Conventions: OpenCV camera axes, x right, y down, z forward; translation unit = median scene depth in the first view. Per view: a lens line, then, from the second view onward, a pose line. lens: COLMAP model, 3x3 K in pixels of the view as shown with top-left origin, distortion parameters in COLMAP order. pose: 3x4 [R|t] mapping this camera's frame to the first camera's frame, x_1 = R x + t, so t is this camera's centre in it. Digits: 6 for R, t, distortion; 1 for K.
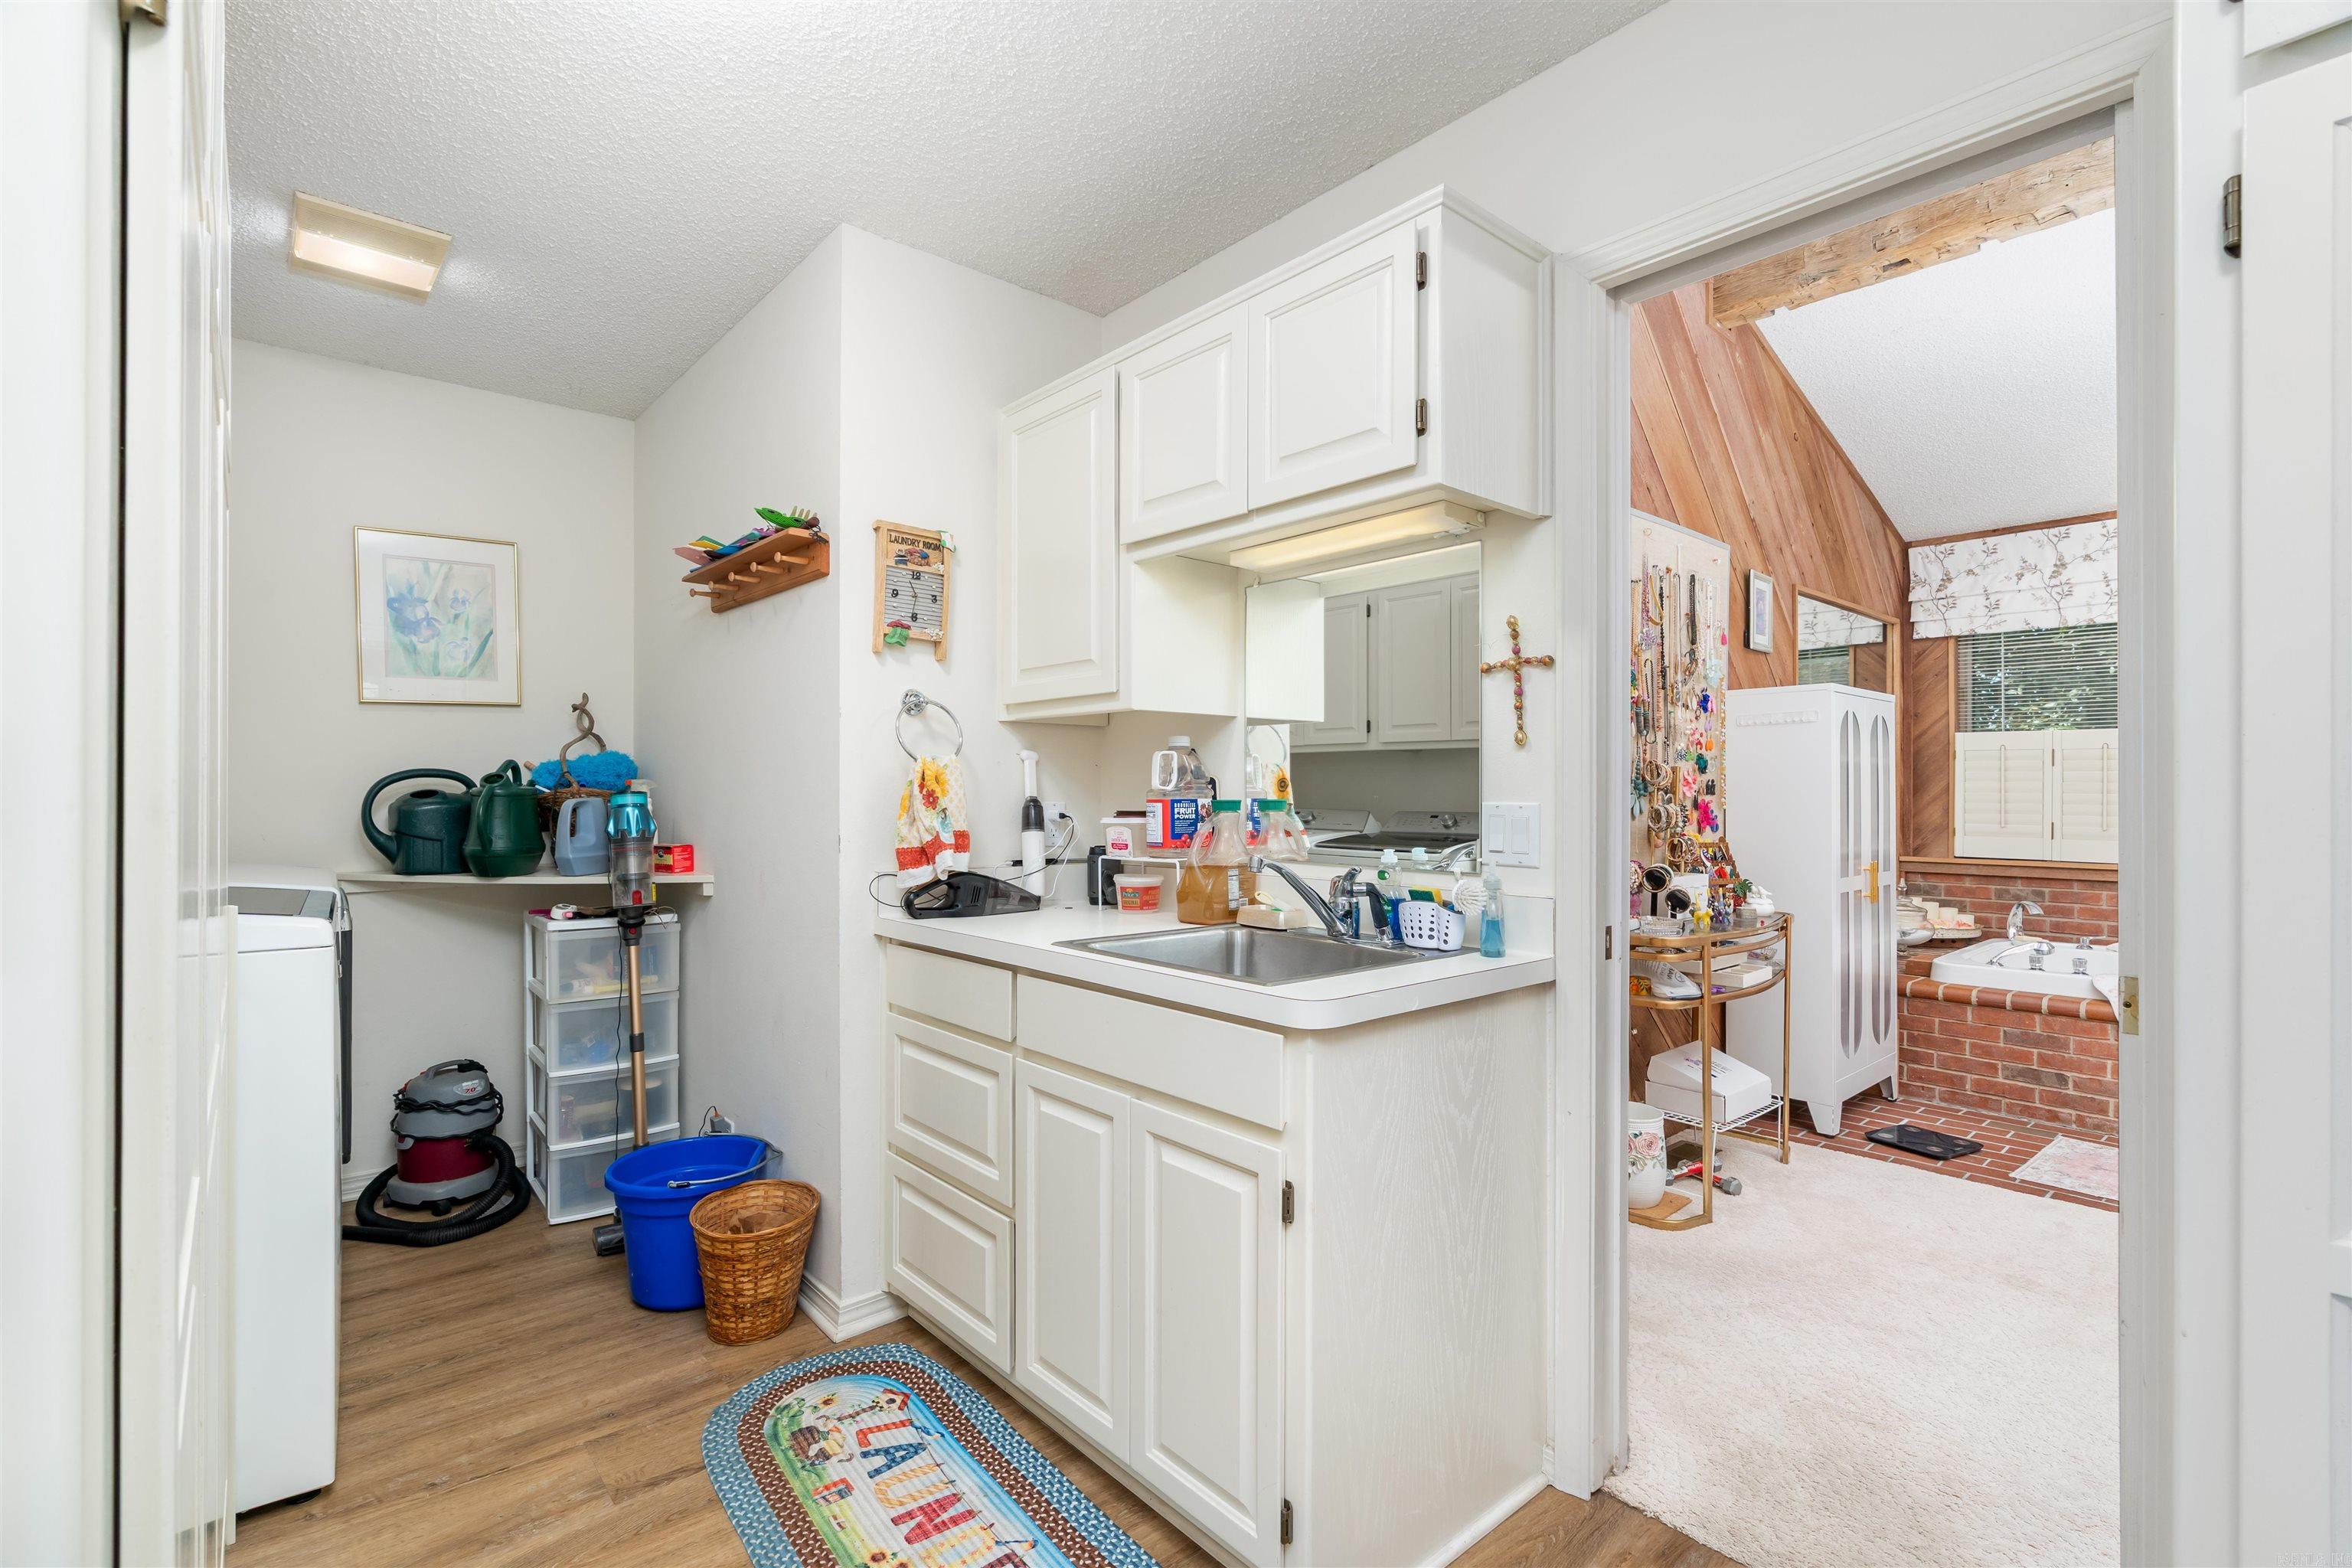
lens RADIAL K [[1084.1, 0, 1146.2], [0, 1084.1, 785.9], [0, 0, 1]] dist [-0.002116, -0.000126]
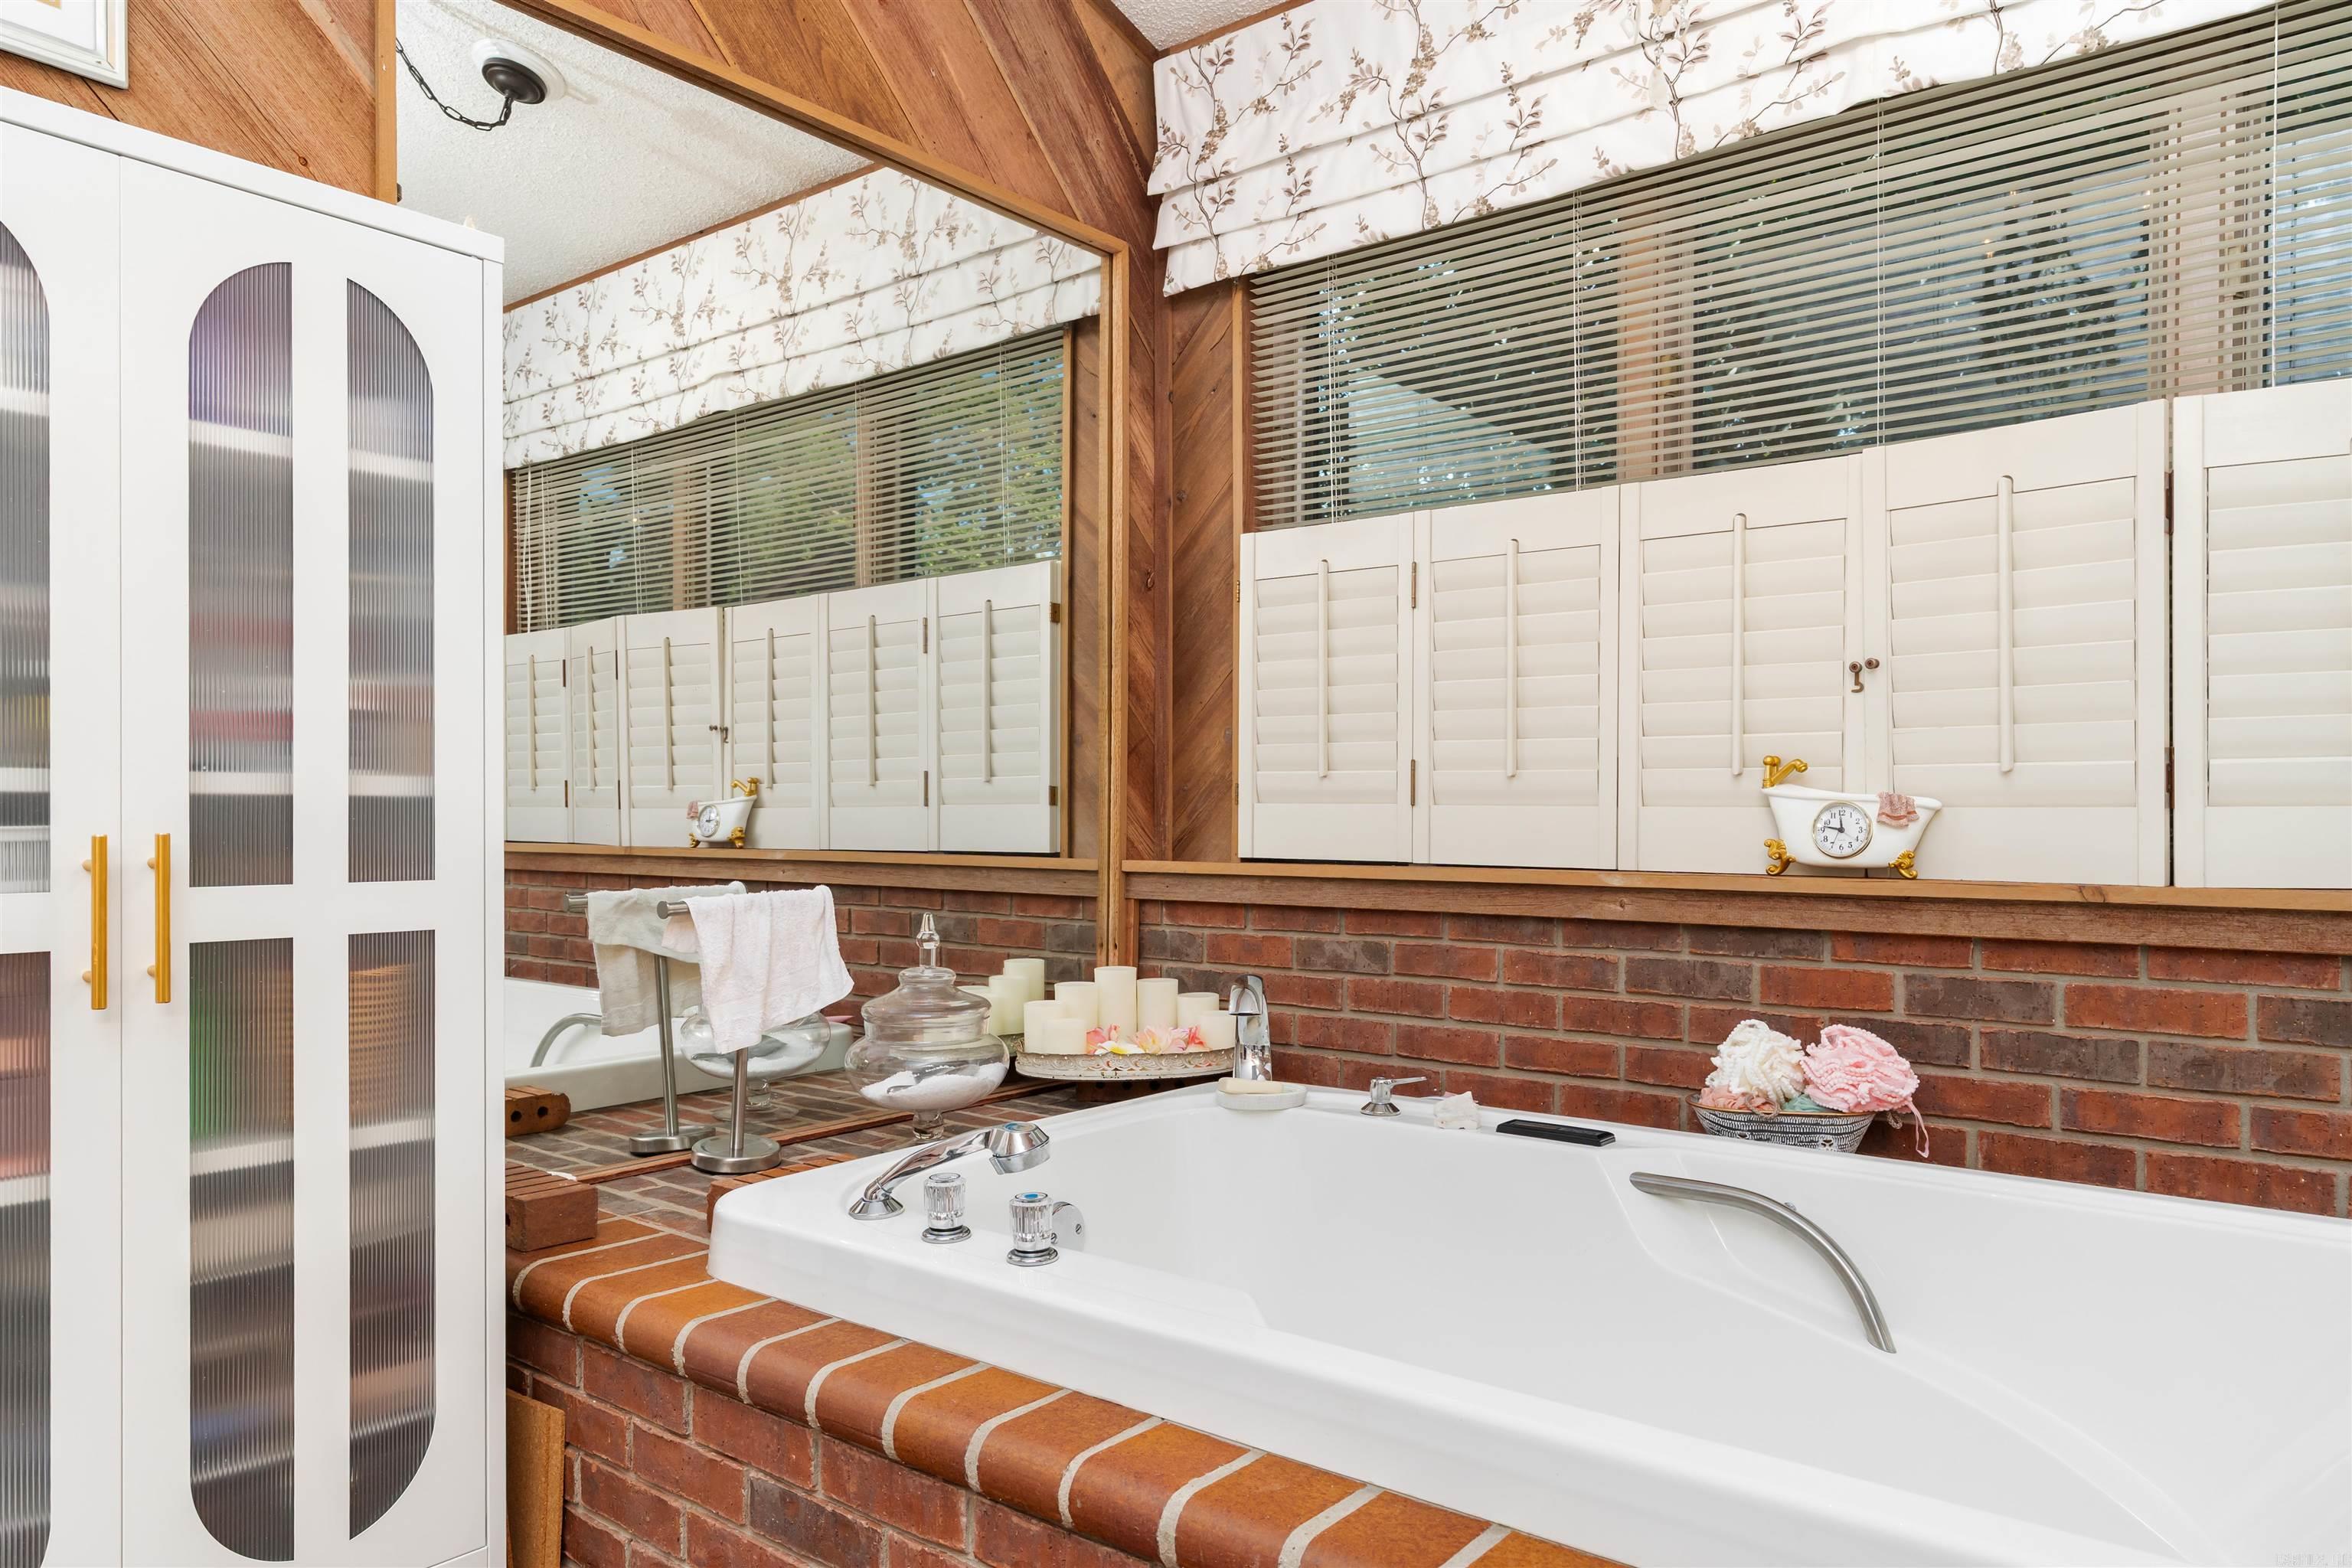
lens RADIAL K [[1570.3, 0, 1170.0], [0, 1570.3, 799.8], [0, 0, 1]] dist [0.005839, 0.002222]
pose [[0.980616, 0.002399, 0.195923, 0.721646], [-0.000723, 0.999963, -0.008628, 0.058062], [-0.195937, 0.008319, 0.980581, 0.543817]]
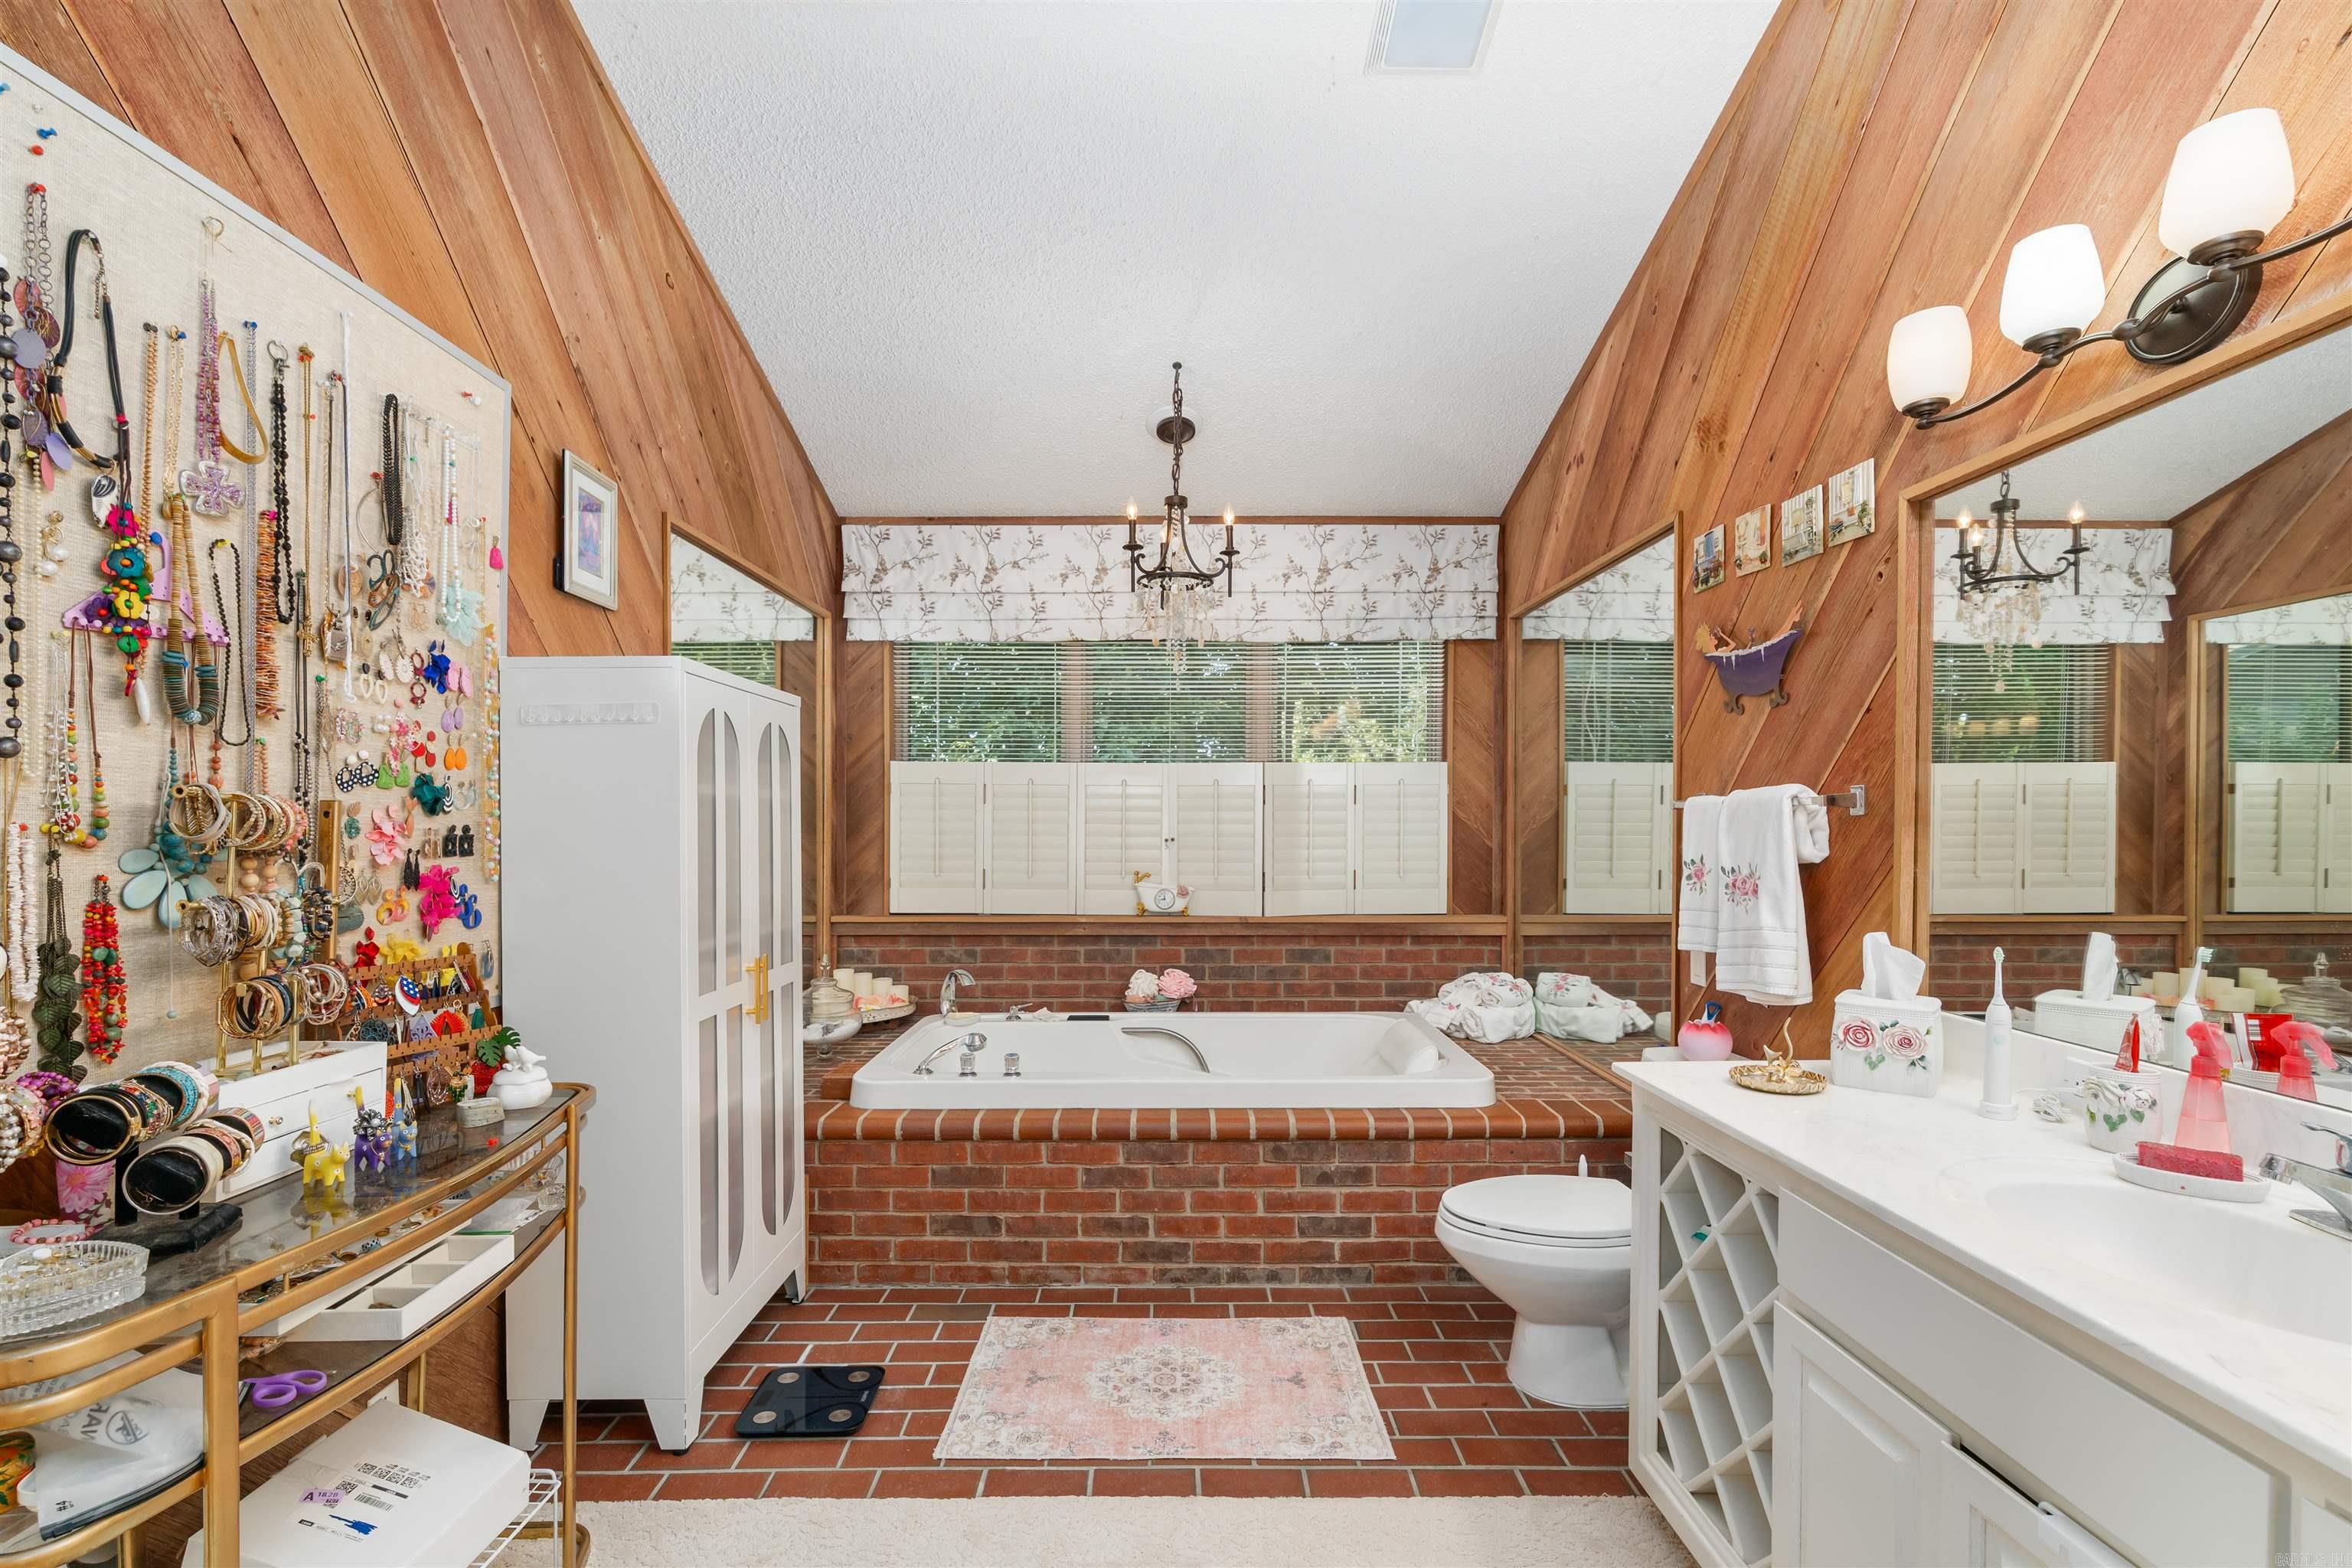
lens RADIAL K [[1086.6, 0, 1185.7], [0, 1086.6, 813.3], [0, 0, 1]] dist [-0.000064, 0.000301]
pose [[0.635573, 0.001487, 0.772039, 0.304062], [-0.000531, 0.999999, -0.001489, -0.009864], [-0.772041, 0.000536, 0.635573, 0.365688]]
